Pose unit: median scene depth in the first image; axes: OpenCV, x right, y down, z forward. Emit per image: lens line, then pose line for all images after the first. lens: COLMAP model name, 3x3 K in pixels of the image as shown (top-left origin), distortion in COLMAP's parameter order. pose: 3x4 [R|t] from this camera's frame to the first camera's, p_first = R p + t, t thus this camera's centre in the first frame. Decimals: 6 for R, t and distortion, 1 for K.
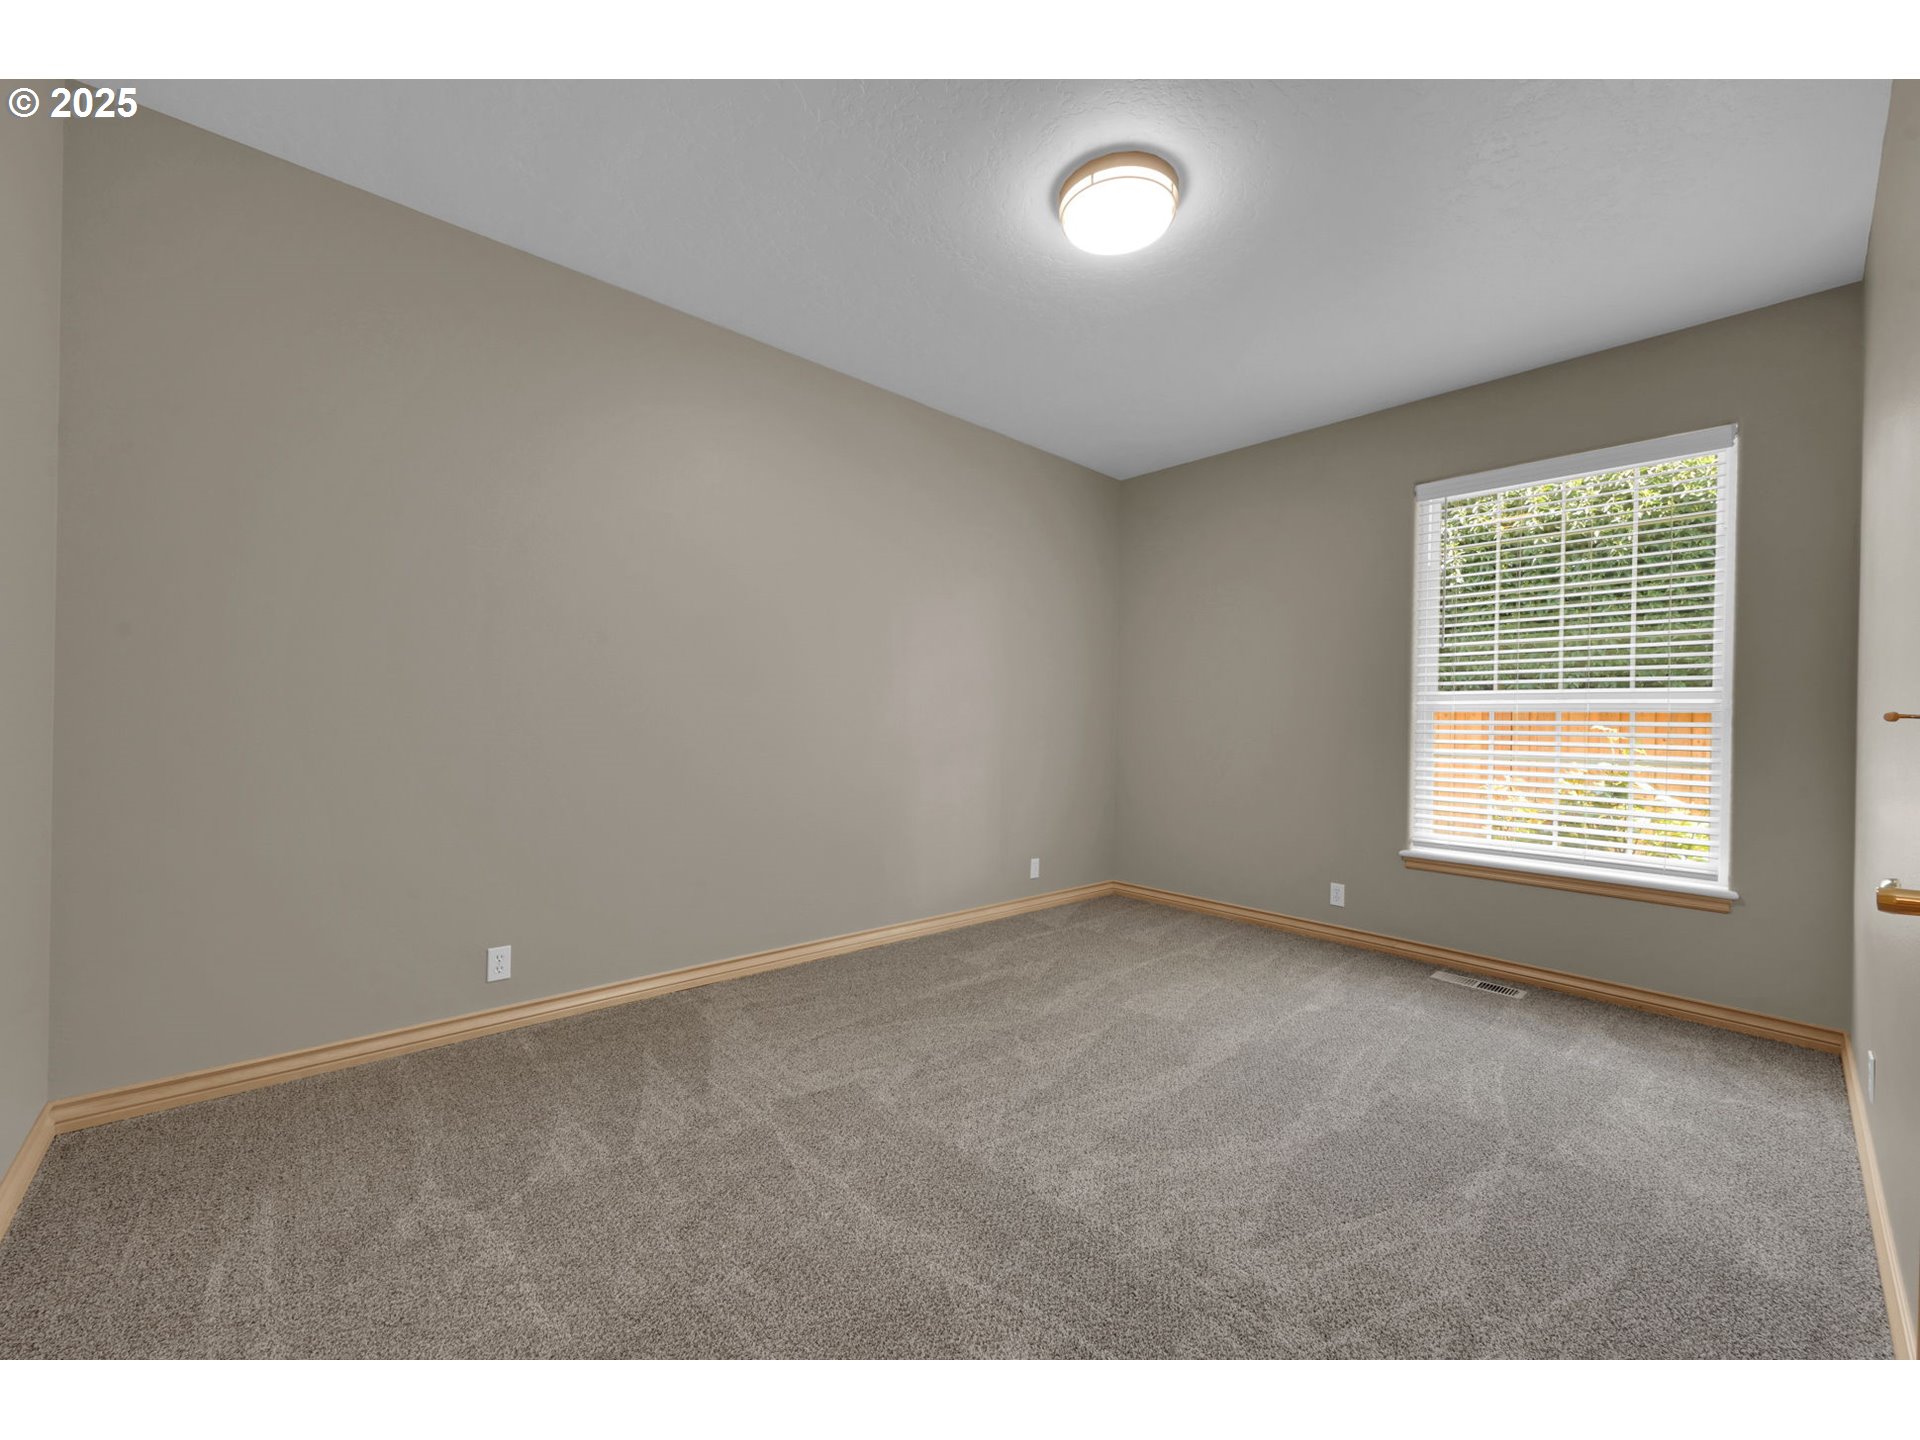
lens RADIAL K [[761.4, 0, 963.5], [0, 761.4, 708.6], [0, 0, 1]] dist [0.000547, -0.000056]
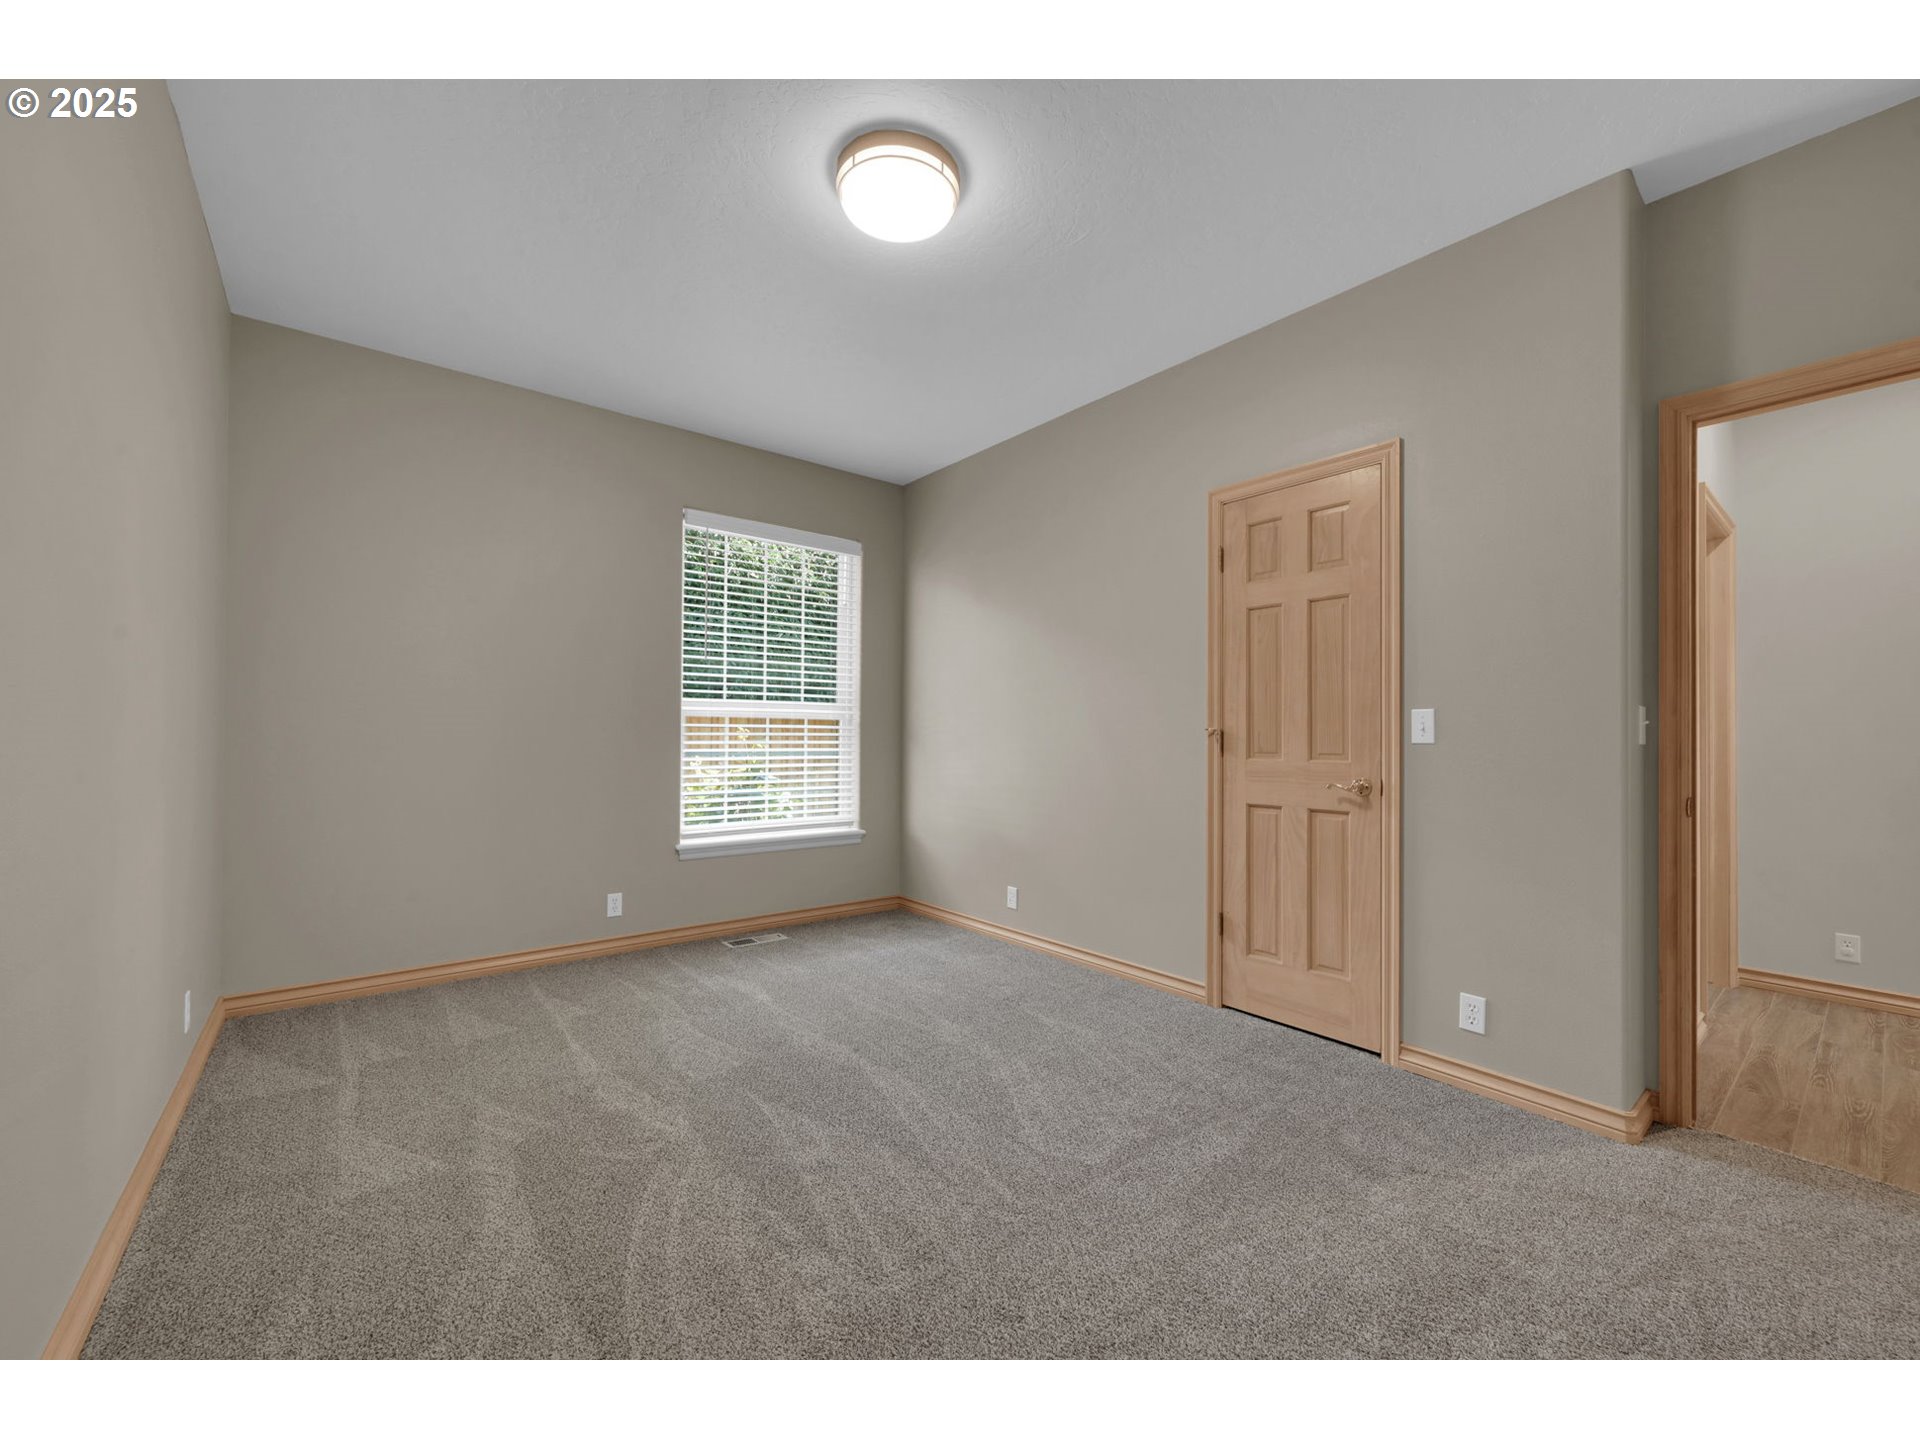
lens RADIAL K [[760.7, 0, 962.4], [0, 760.7, 713.1], [0, 0, 1]] dist [0.019242, -0.004091]
pose [[0.065109, 0.010987, 0.997818, -0.519593], [-0.025331, 0.999635, -0.009354, 0.000086], [-0.997557, -0.024667, 0.065363, 0.587087]]
